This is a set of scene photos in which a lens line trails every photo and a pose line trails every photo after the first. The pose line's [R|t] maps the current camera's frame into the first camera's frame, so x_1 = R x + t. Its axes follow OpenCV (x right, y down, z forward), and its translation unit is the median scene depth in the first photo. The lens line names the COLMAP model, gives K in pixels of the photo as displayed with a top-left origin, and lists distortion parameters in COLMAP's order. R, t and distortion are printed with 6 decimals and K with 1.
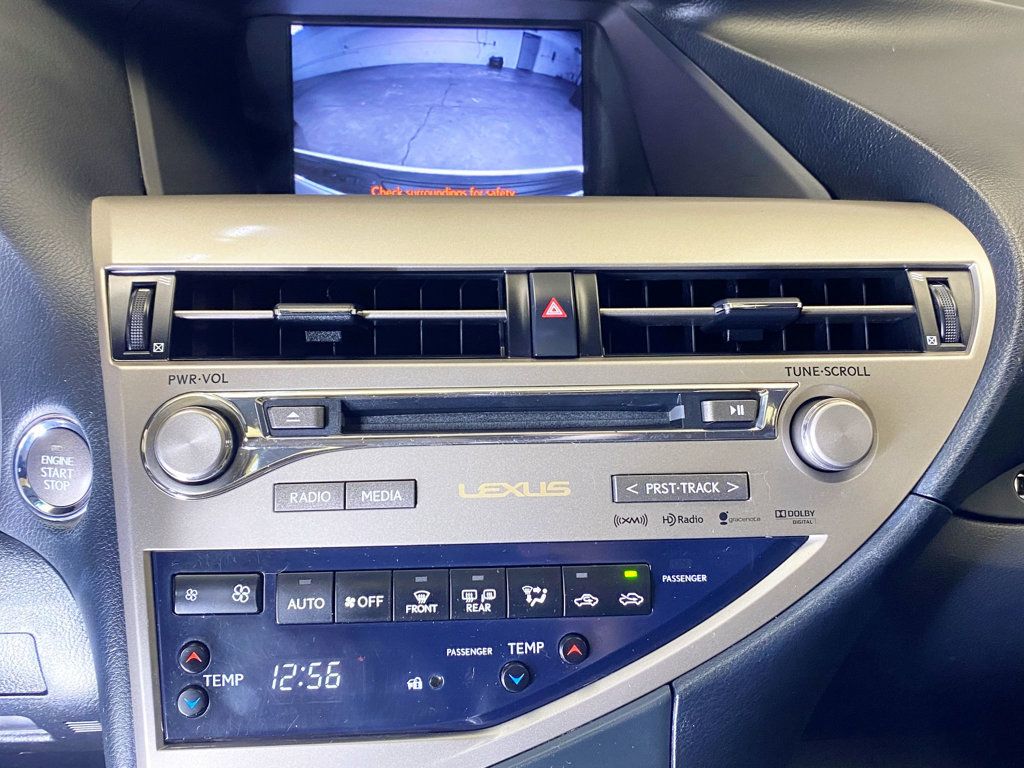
lens RADIAL K [[999.1, 0, 507.3], [0, 999.1, 386.7], [0, 0, 1]] dist [0.016543, 0.000000]
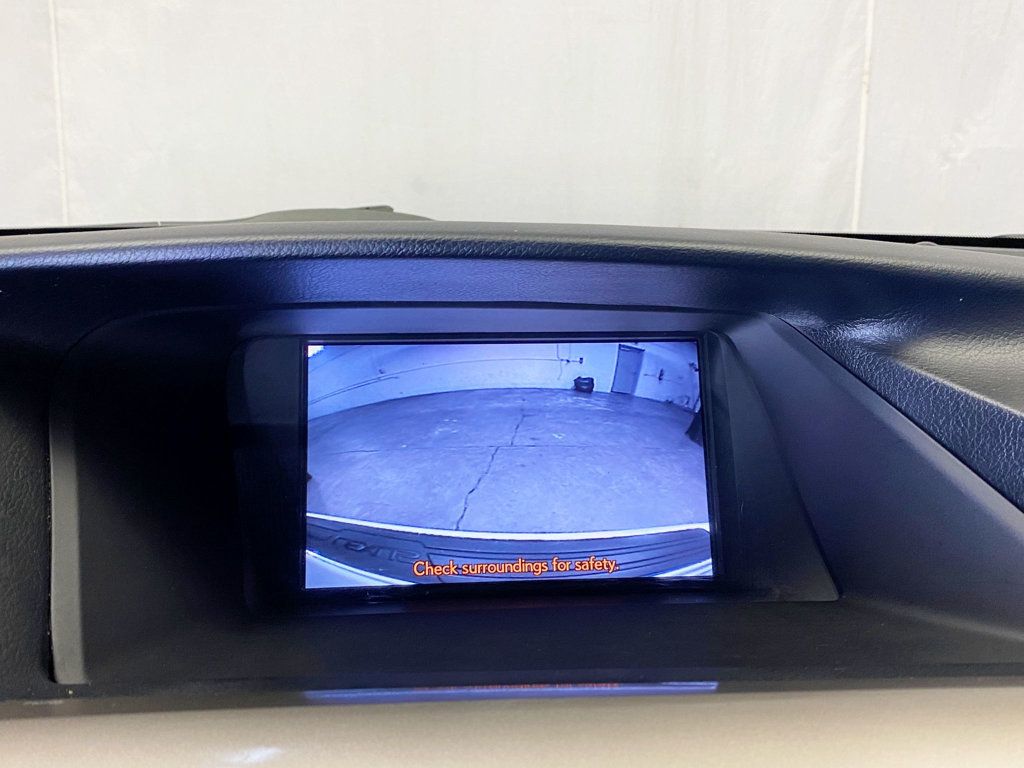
lens RADIAL K [[999.1, 0, 513.5], [0, 999.1, 382.3], [0, 0, 1]] dist [0.016543, 0.000000]
pose [[0.999782, -0.017758, -0.010975, -0.049884], [0.014938, 0.975800, -0.218155, -0.151054], [0.014583, 0.217944, 0.975852, 0.255230]]
